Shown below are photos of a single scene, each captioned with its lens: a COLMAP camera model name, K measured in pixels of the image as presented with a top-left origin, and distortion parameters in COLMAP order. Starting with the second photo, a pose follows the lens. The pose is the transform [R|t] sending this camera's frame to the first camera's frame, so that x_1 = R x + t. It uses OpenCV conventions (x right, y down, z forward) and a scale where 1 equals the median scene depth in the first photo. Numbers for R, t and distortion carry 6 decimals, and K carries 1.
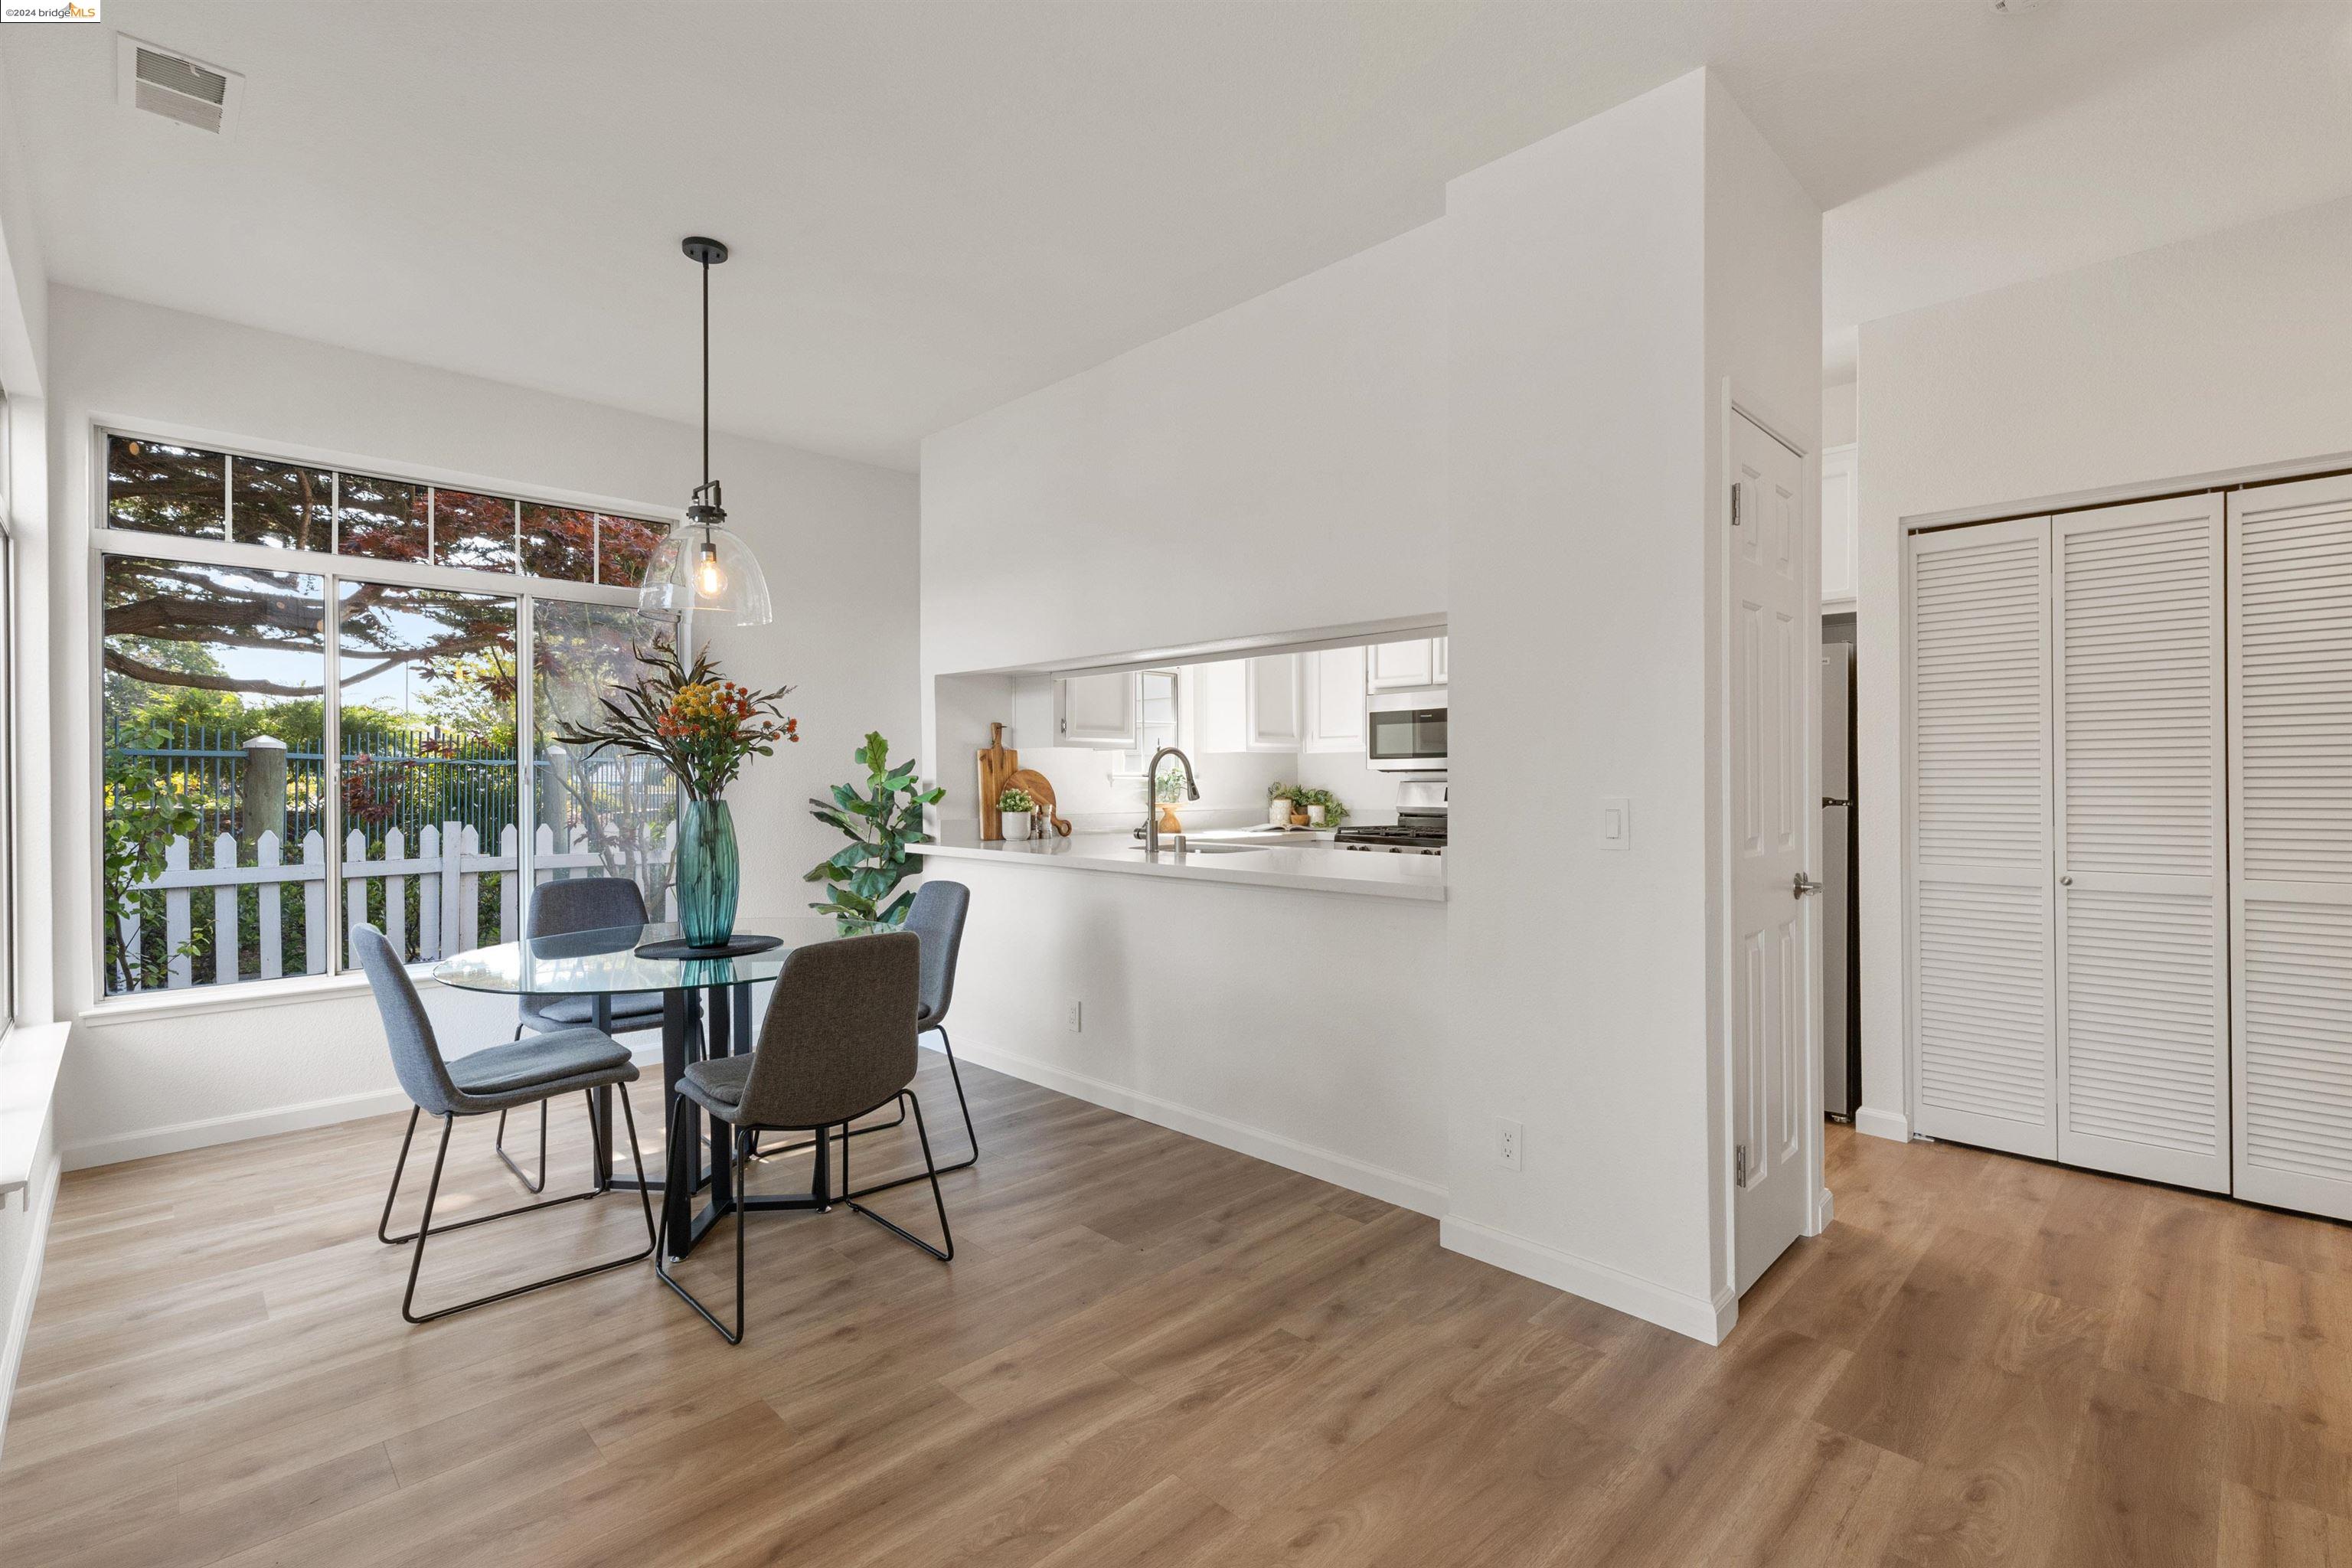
lens RADIAL K [[1065.3, 0, 1127.2], [0, 1065.3, 791.9], [0, 0, 1]] dist [0.009119, 0.000434]
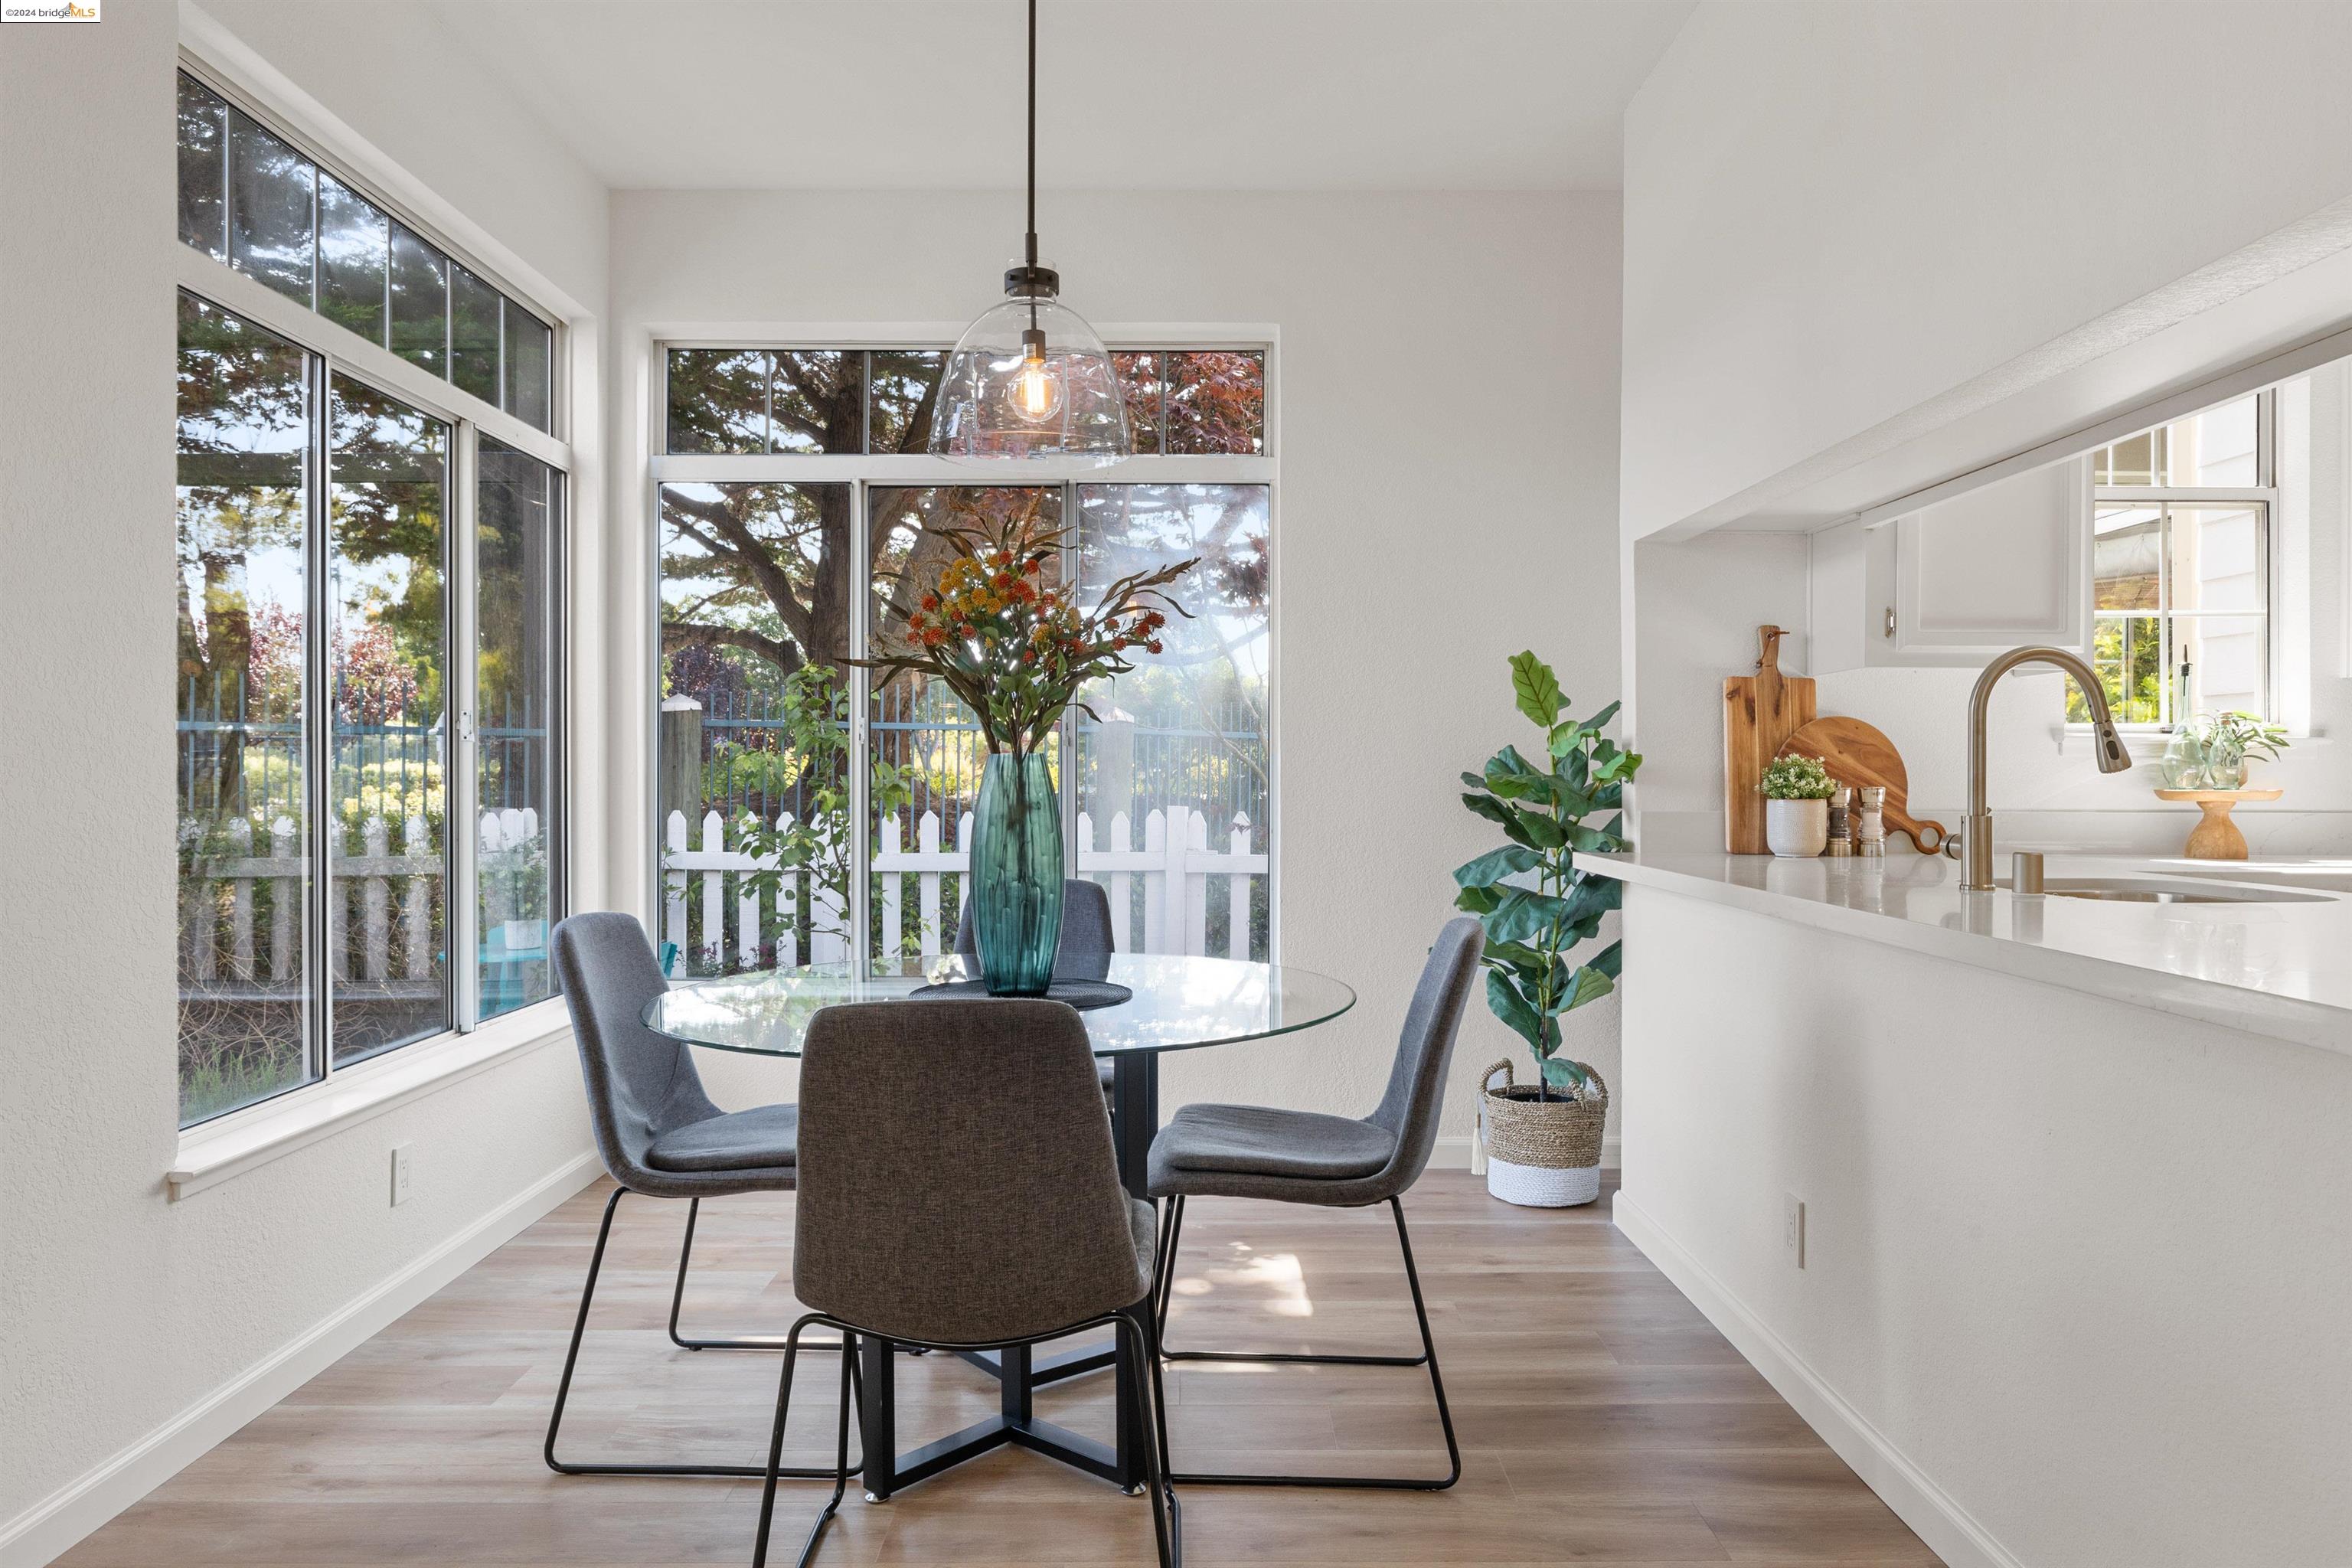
lens RADIAL K [[1496.3, 0, 1166.2], [0, 1496.3, 791.2], [0, 0, 1]] dist [-0.011903, 0.001472]
pose [[0.712664, 0.007636, -0.701464, 0.179468], [-0.000739, 0.999948, 0.010134, 0.007613], [0.701505, -0.006704, 0.712633, 0.285821]]
